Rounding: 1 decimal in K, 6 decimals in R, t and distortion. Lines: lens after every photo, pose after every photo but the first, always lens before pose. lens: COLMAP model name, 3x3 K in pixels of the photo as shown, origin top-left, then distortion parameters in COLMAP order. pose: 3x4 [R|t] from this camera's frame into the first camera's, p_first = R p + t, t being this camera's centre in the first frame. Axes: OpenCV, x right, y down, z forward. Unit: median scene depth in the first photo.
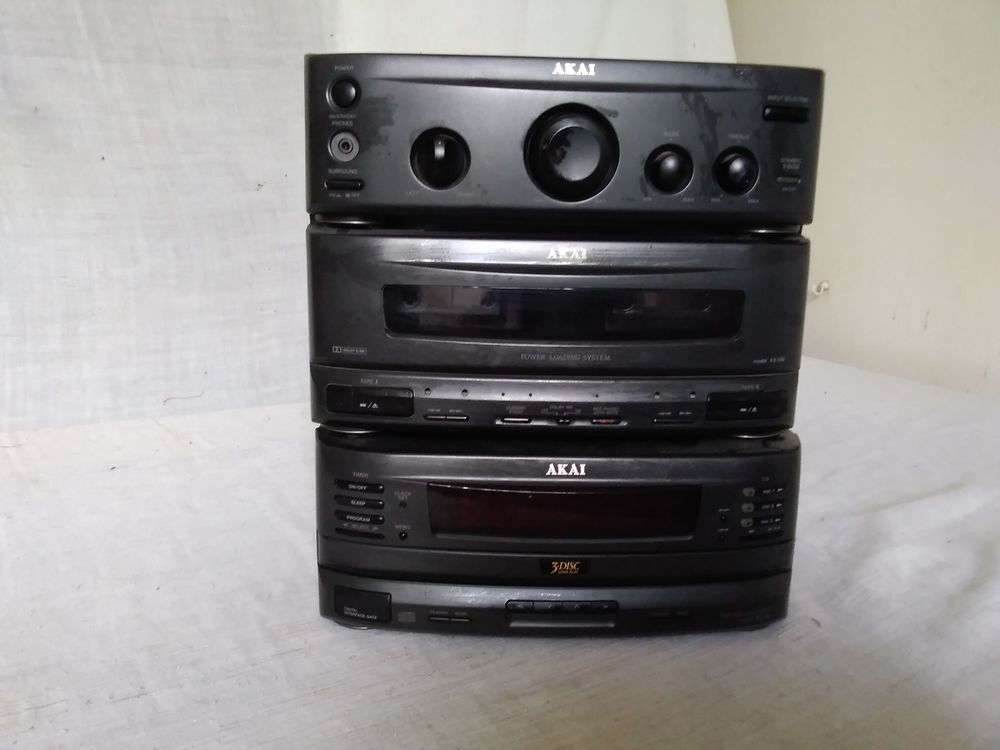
lens RADIAL K [[825.2, 0, 500.0], [0, 825.2, 375.0], [0, 0, 1]] dist [-0.011170, 0.011935]
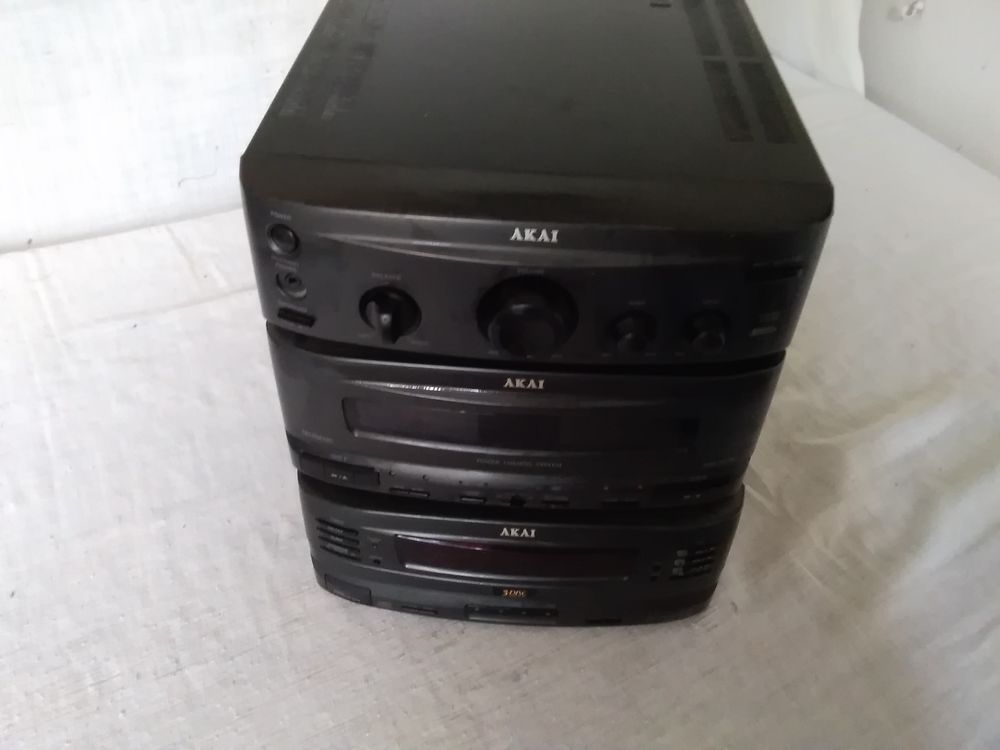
lens RADIAL K [[823.4, 0, 500.0], [0, 823.4, 375.0], [0, 0, 1]] dist [-0.053347, 0.104553]
pose [[0.996703, 0.064068, -0.049782, 0.096201], [-0.030908, 0.867121, 0.497138, -0.613440], [0.075018, -0.493960, 0.866242, 0.139221]]
